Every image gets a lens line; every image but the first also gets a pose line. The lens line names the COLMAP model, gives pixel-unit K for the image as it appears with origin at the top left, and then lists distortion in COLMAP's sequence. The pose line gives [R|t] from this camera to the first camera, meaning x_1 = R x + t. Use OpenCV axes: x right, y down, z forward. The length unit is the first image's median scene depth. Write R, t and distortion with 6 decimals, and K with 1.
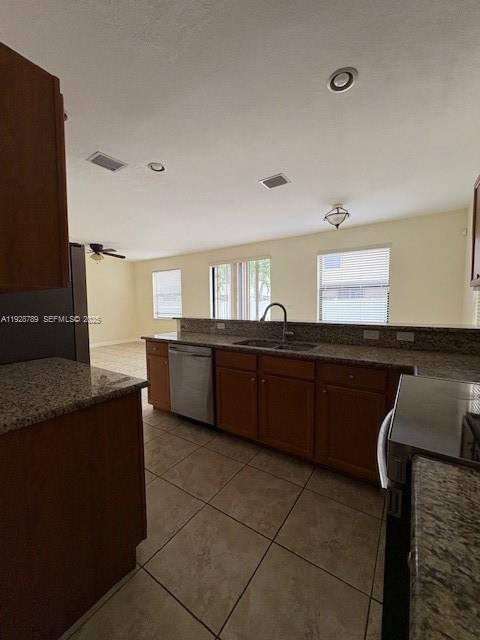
lens RADIAL K [[256.5, 0, 240.0], [0, 256.5, 320.0], [0, 0, 1]] dist [-0.000460, -0.000342]
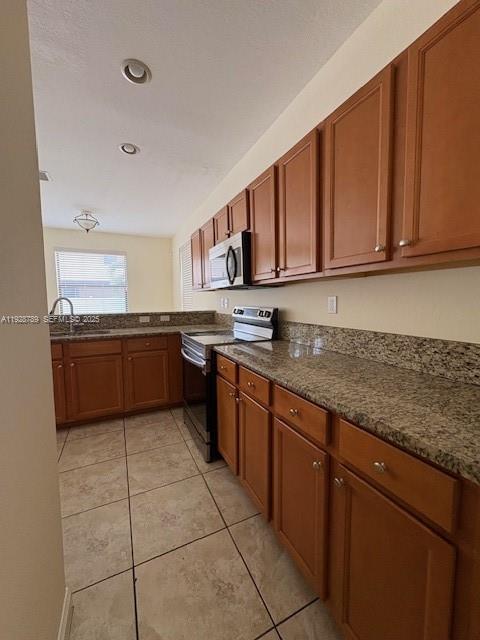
lens RADIAL K [[256.5, 0, 240.0], [0, 256.5, 320.0], [0, 0, 1]] dist [-0.000460, -0.000342]
pose [[0.499527, -0.063586, 0.863962, -0.483067], [0.062840, 0.997335, 0.037069, 0.041083], [-0.864016, 0.035774, 0.502191, -0.213383]]
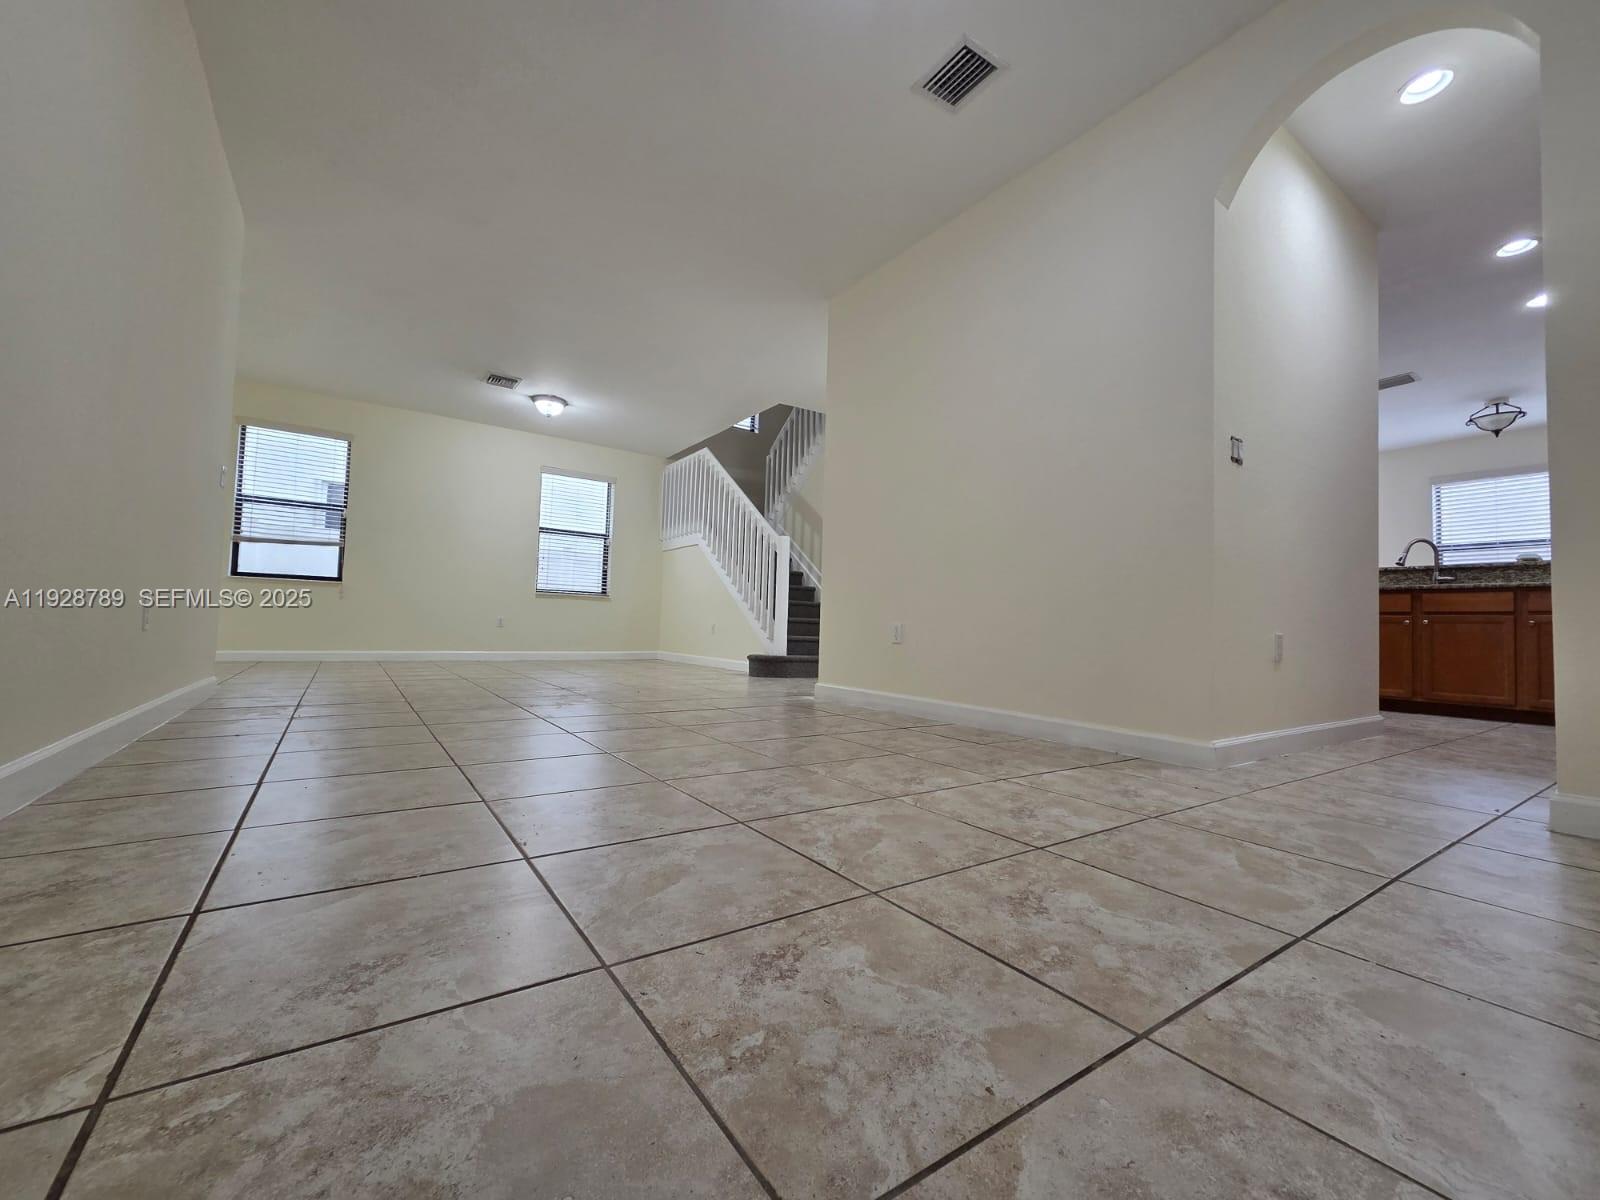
lens RADIAL K [[641.1, 0, 800.0], [0, 641.1, 600.0], [0, 0, 1]] dist [-0.000460, -0.000342]
pose [[0.929073, 0.023874, -0.369126, -0.991820], [-0.063718, 0.993327, -0.096132, 0.467642], [0.364367, 0.112833, 0.924394, -1.615989]]
